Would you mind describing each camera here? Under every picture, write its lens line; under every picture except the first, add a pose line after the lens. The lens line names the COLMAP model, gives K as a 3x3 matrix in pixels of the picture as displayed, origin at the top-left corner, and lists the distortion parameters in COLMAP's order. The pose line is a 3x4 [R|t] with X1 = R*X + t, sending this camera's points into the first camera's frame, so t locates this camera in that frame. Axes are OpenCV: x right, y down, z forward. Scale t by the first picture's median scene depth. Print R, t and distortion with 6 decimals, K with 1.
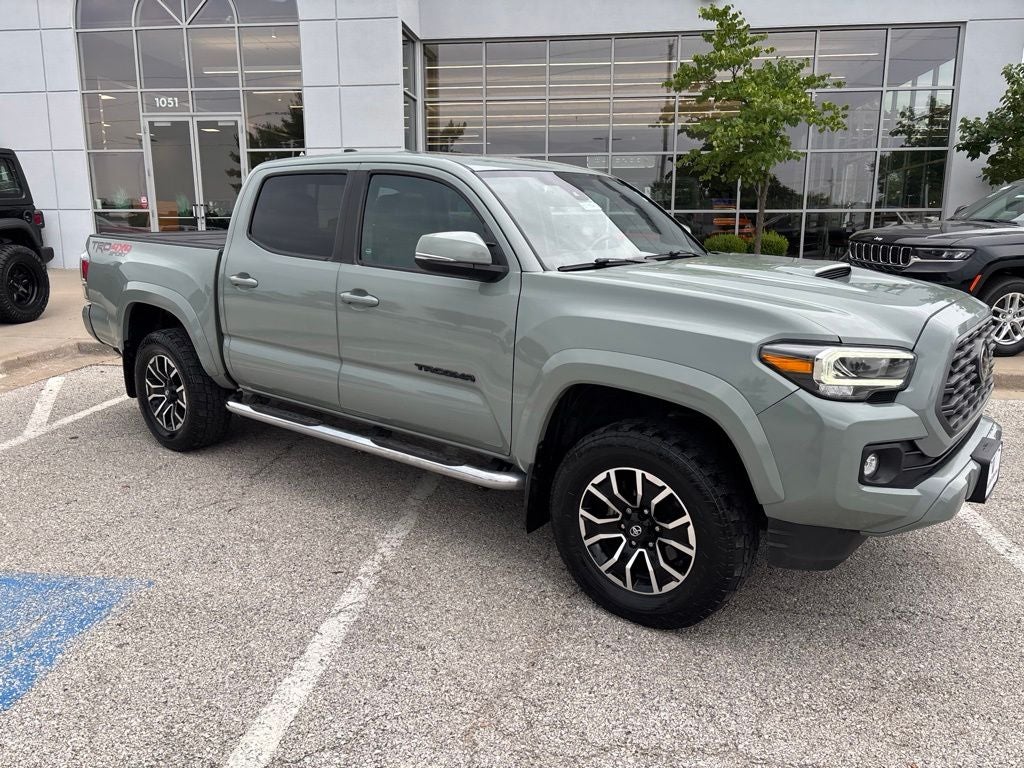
lens RADIAL K [[775.8, 0, 507.0], [0, 775.8, 387.1], [0, 0, 1]] dist [0.049197, -0.059405]
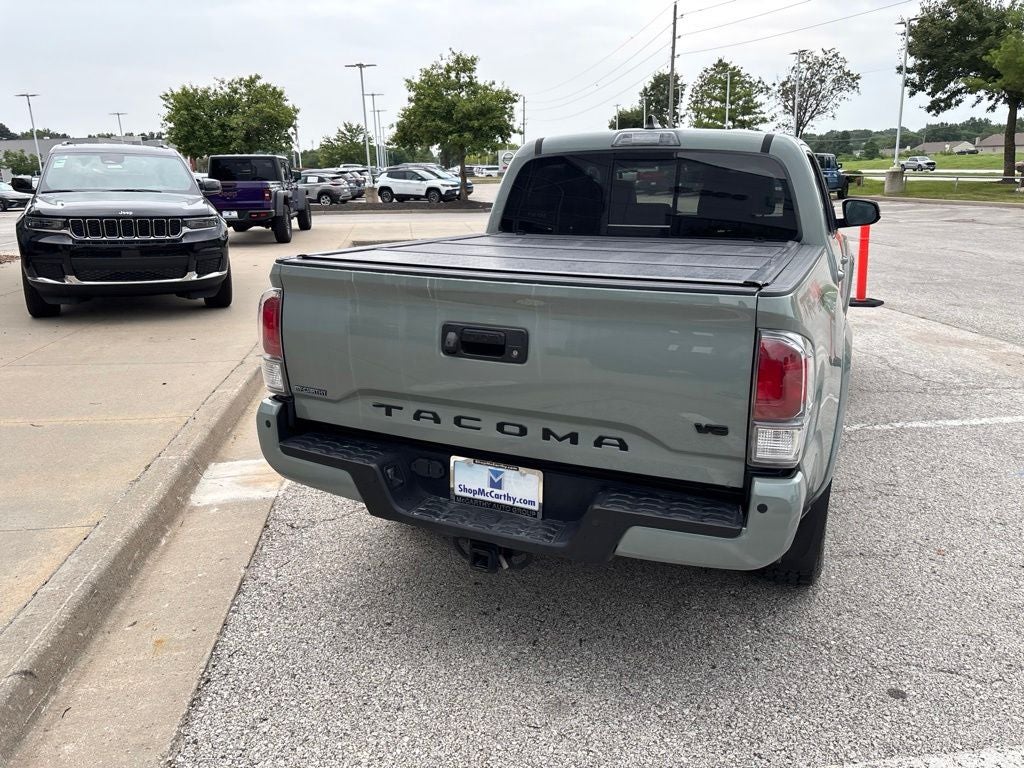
lens RADIAL K [[775.8, 0, 505.3], [0, 775.8, 378.2], [0, 0, 1]] dist [0.049197, -0.059405]
pose [[-0.259439, -0.252048, 0.932289, -1.272080], [0.219147, 0.924797, 0.311007, -0.447444], [-0.940567, 0.284995, -0.184693, 1.803985]]
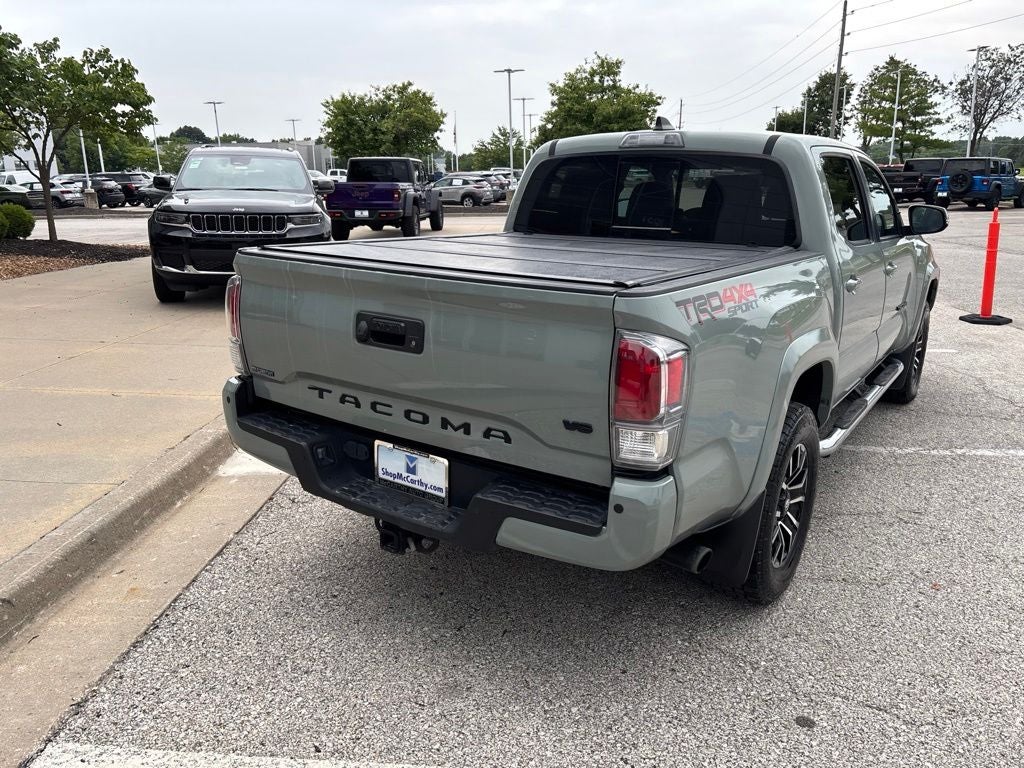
lens RADIAL K [[775.8, 0, 507.4], [0, 775.8, 374.8], [0, 0, 1]] dist [0.049197, -0.059405]
pose [[-0.071764, -0.253636, 0.964634, -1.328614], [0.219694, 0.939356, 0.263334, -0.401630], [-0.972926, 0.230822, -0.011689, 1.617323]]
